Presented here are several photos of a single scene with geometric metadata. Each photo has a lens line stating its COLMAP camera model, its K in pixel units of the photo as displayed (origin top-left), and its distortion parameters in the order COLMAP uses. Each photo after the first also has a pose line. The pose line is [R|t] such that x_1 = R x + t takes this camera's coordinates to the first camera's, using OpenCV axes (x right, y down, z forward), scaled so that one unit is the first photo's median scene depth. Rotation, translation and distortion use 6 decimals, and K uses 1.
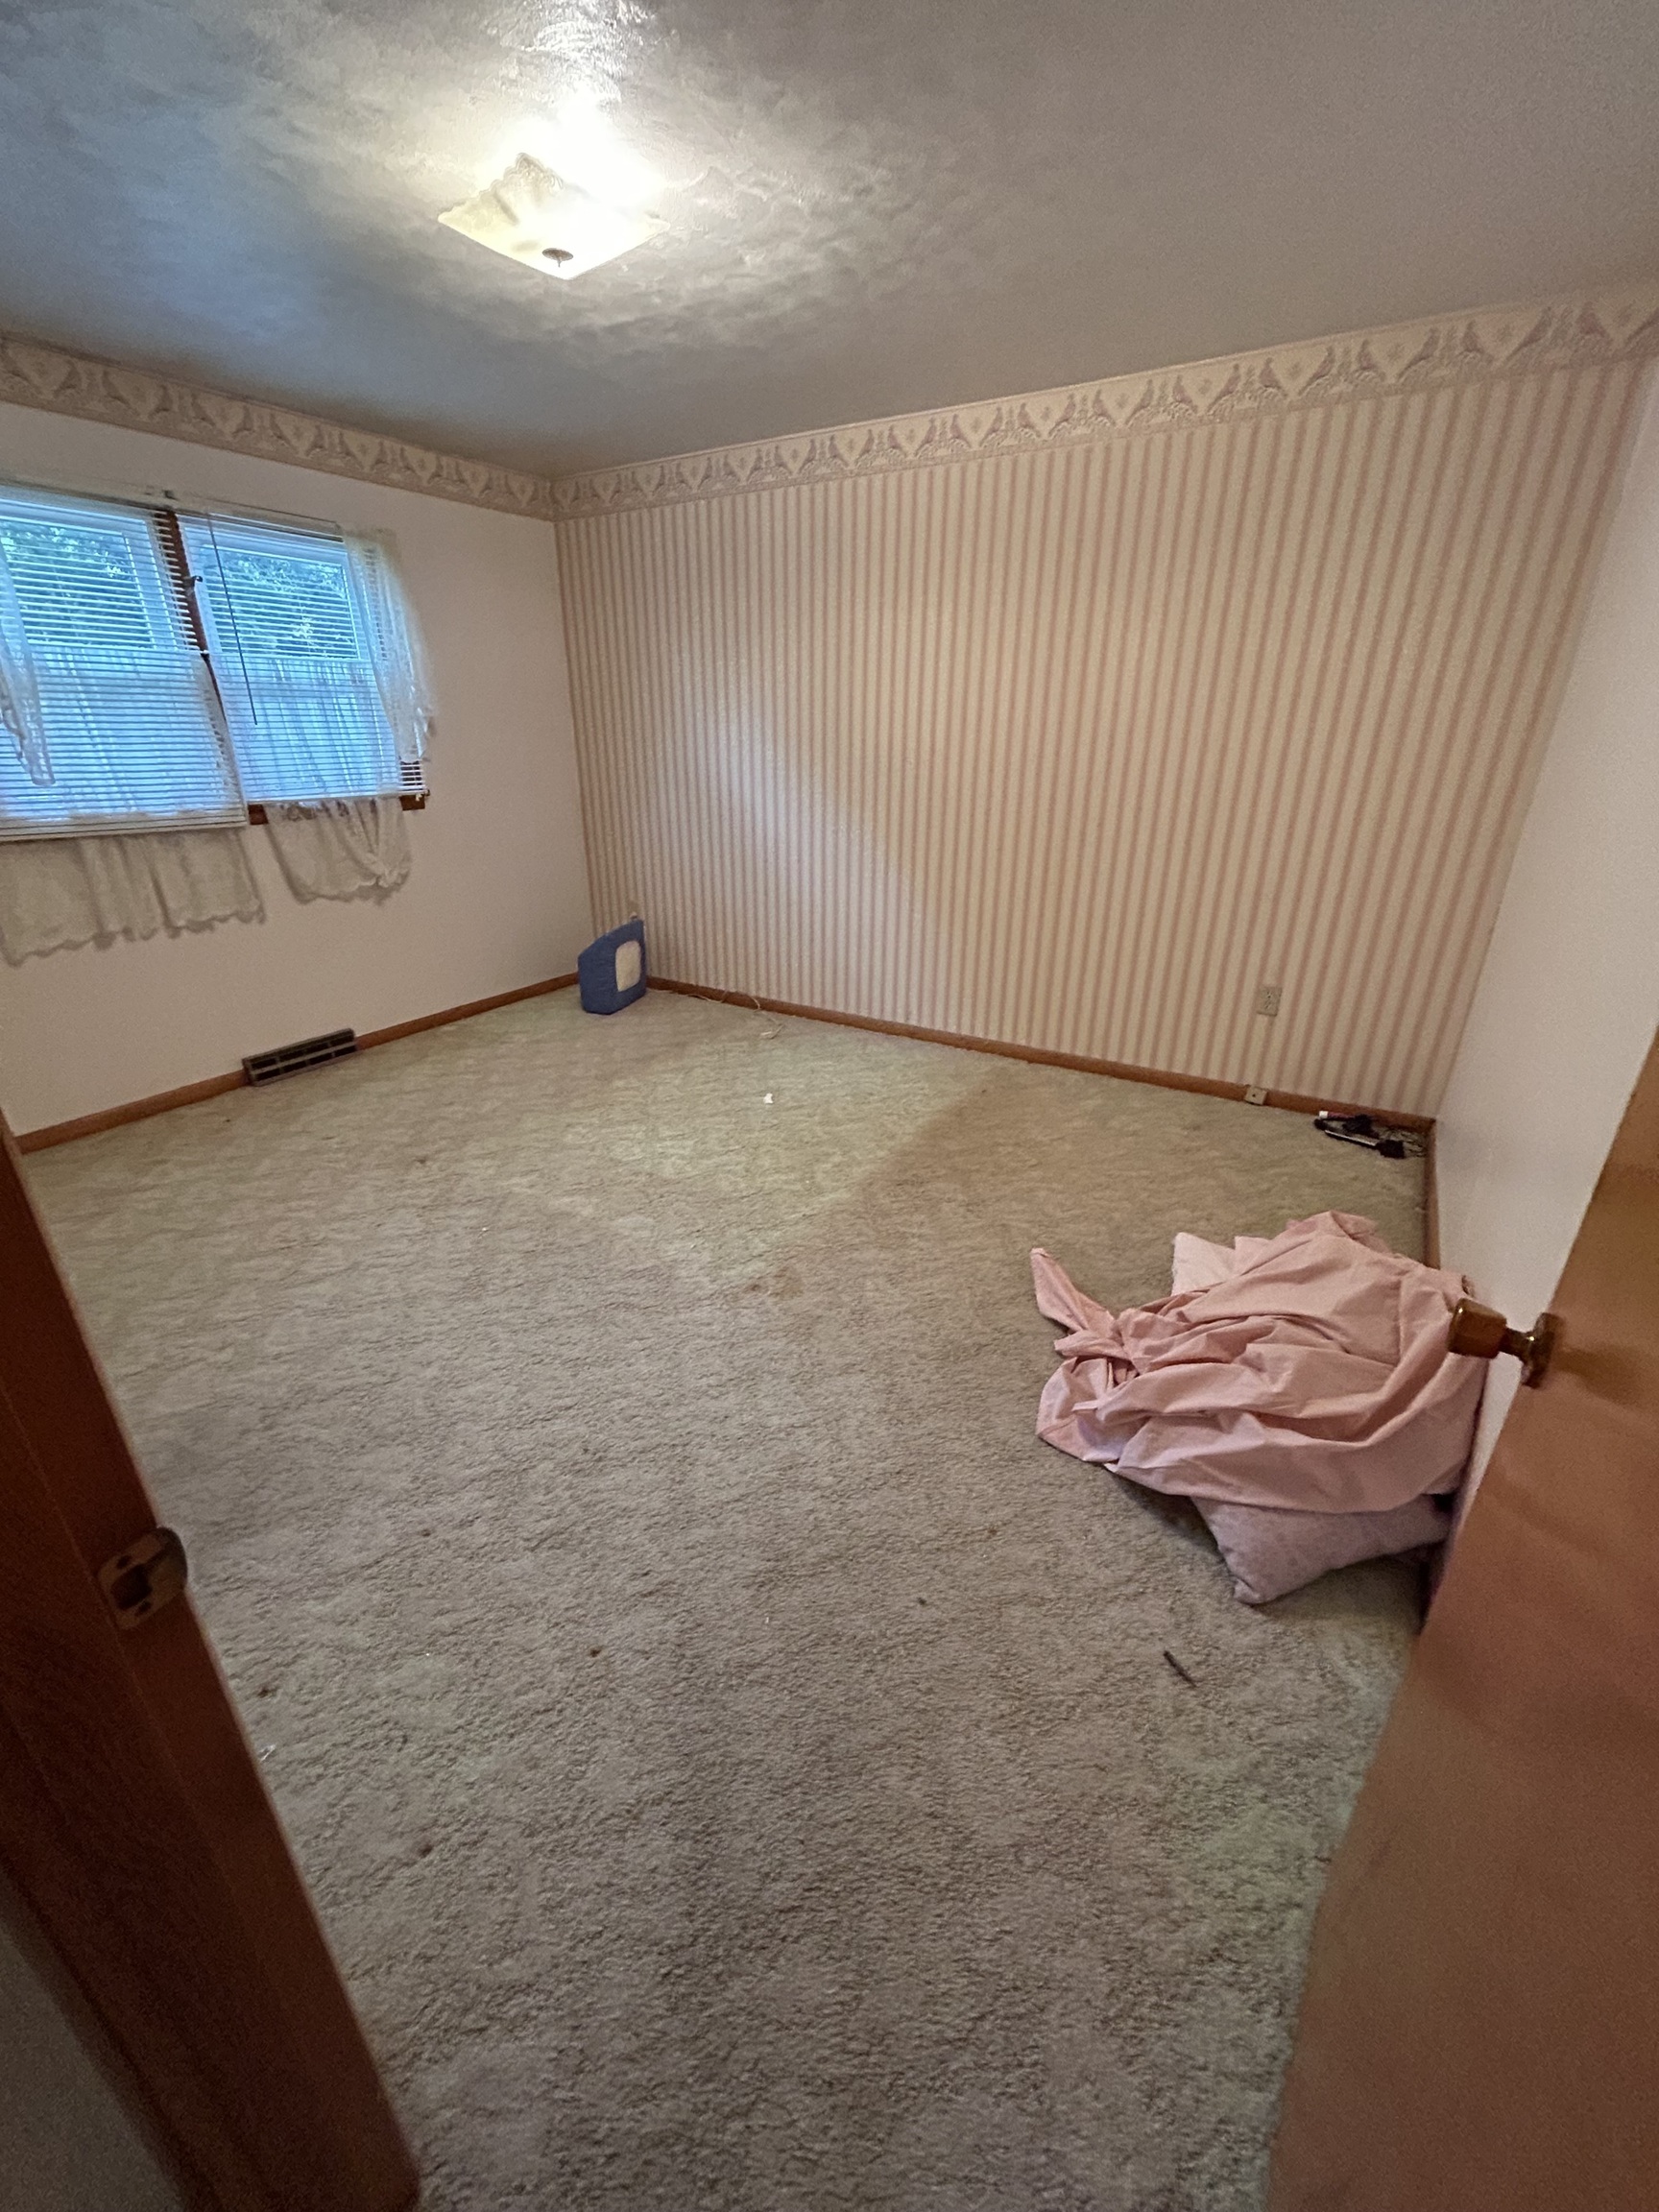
lens RADIAL K [[898.5, 0, 834.1], [0, 898.5, 1110.6], [0, 0, 1]] dist [-0.000925, 0.000389]
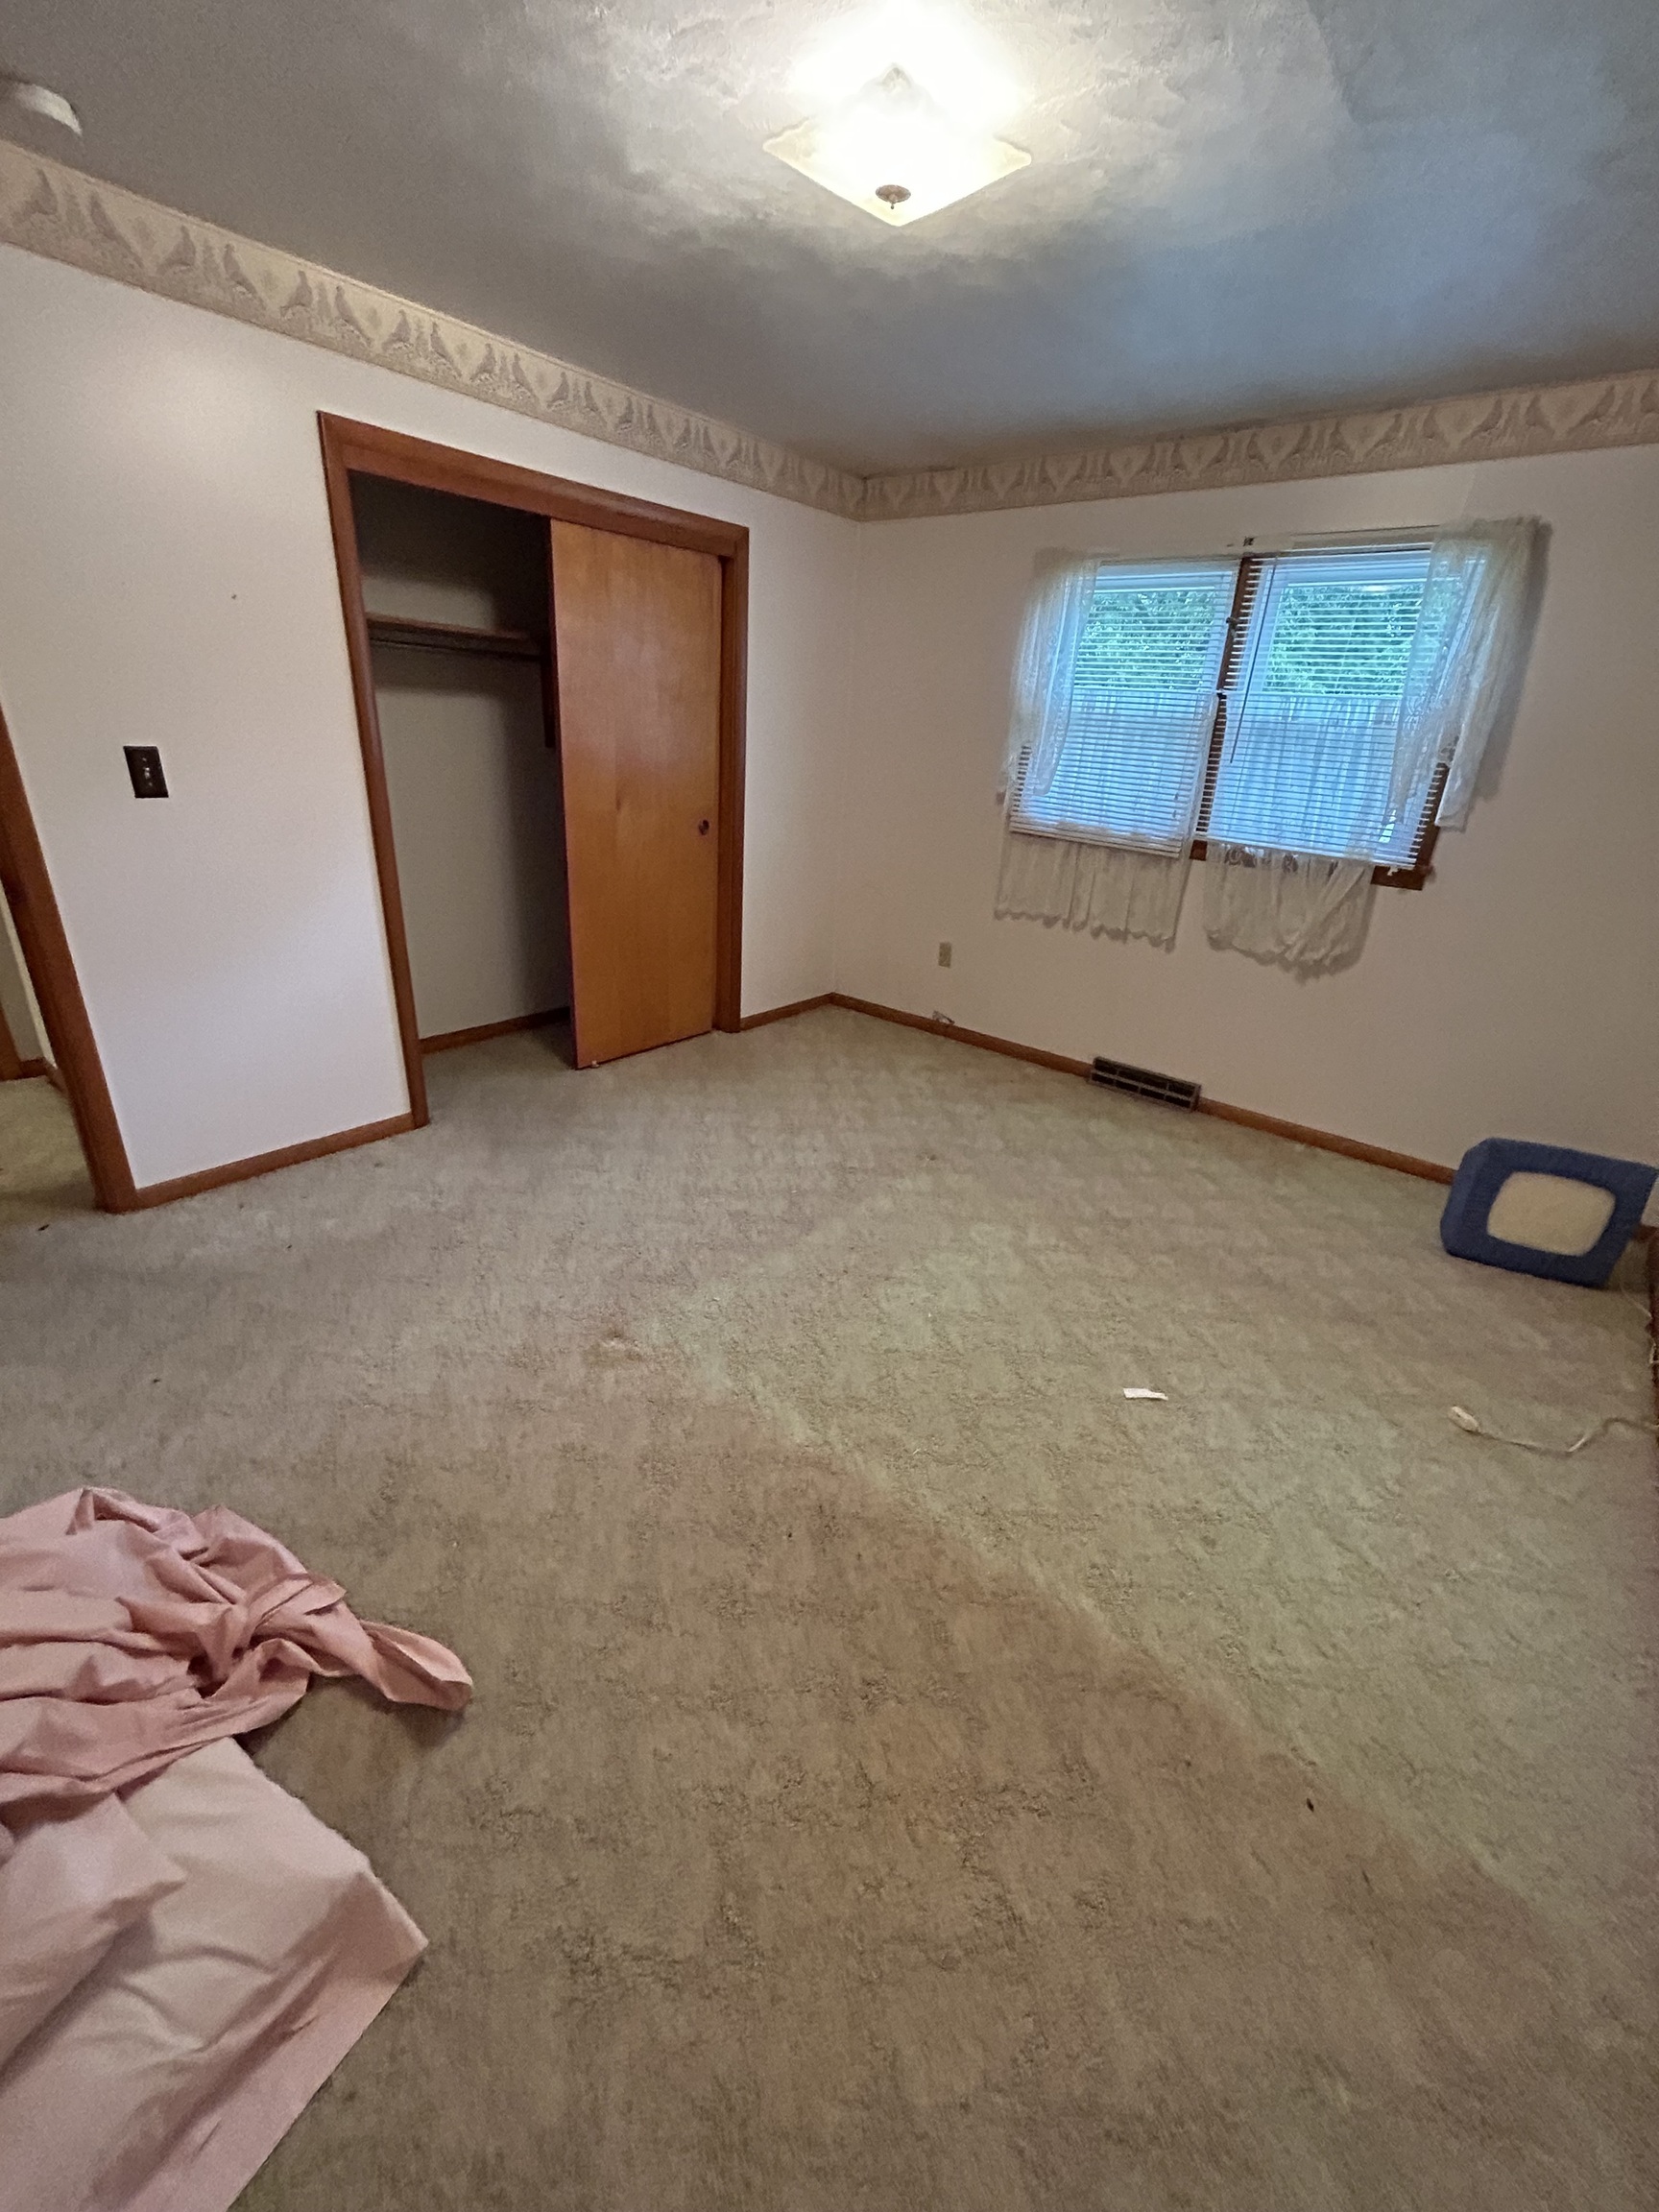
lens RADIAL K [[898.5, 0, 819.1], [0, 898.5, 1099.7], [0, 0, 1]] dist [-0.000925, 0.000389]
pose [[-0.152600, 0.369488, -0.916620, 0.428335], [-0.449844, 0.799863, 0.397314, -0.306417], [0.879973, 0.472966, 0.044153, 0.695844]]
